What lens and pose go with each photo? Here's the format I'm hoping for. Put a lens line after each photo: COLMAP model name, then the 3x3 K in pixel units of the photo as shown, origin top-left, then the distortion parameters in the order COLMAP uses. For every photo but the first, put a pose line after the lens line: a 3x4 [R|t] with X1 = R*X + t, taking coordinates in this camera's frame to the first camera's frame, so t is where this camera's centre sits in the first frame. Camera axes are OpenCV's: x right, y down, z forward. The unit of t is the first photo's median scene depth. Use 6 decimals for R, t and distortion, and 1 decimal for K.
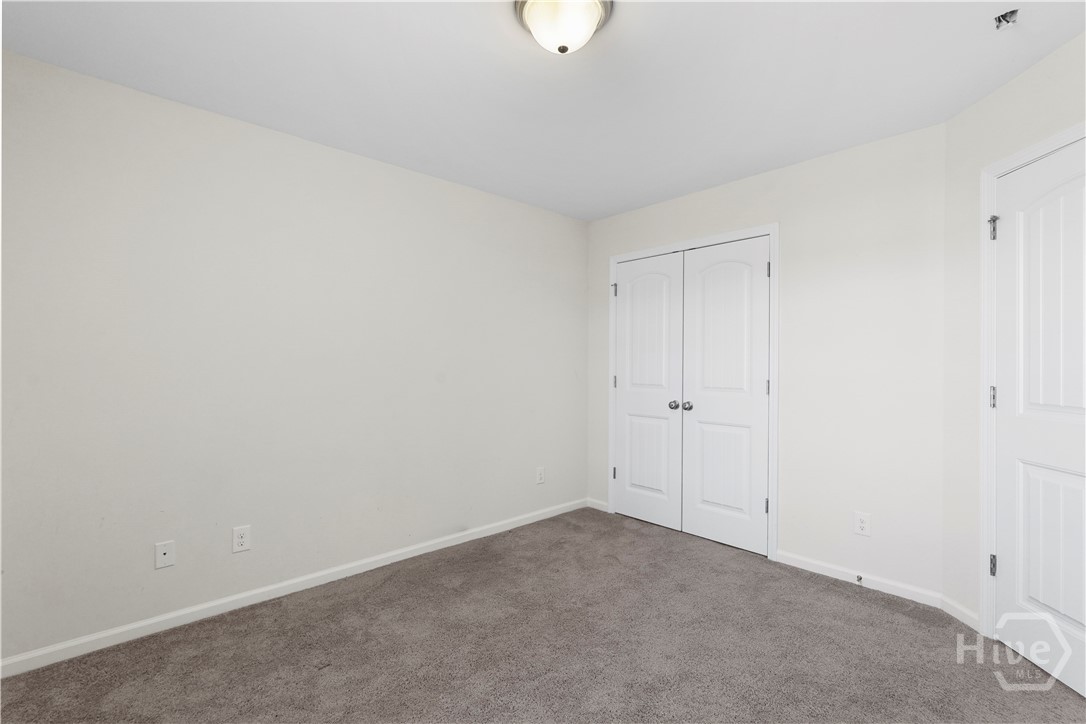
lens RADIAL K [[484.7, 0, 538.6], [0, 484.7, 362.6], [0, 0, 1]] dist [0.001491, -0.000446]
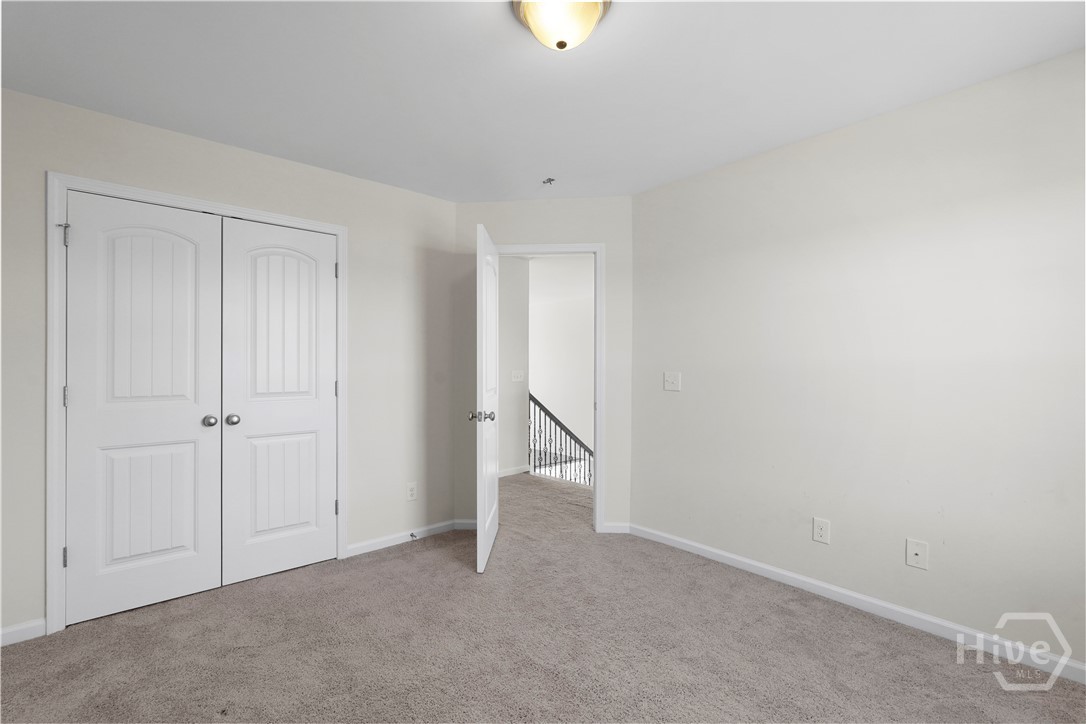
lens RADIAL K [[484.7, 0, 538.6], [0, 484.7, 362.6], [0, 0, 1]] dist [0.001491, -0.000446]
pose [[0.033461, 0.002430, 0.999437, -0.477590], [-0.003741, 0.999990, -0.002306, -0.001237], [-0.999433, -0.003662, 0.033470, 0.515165]]
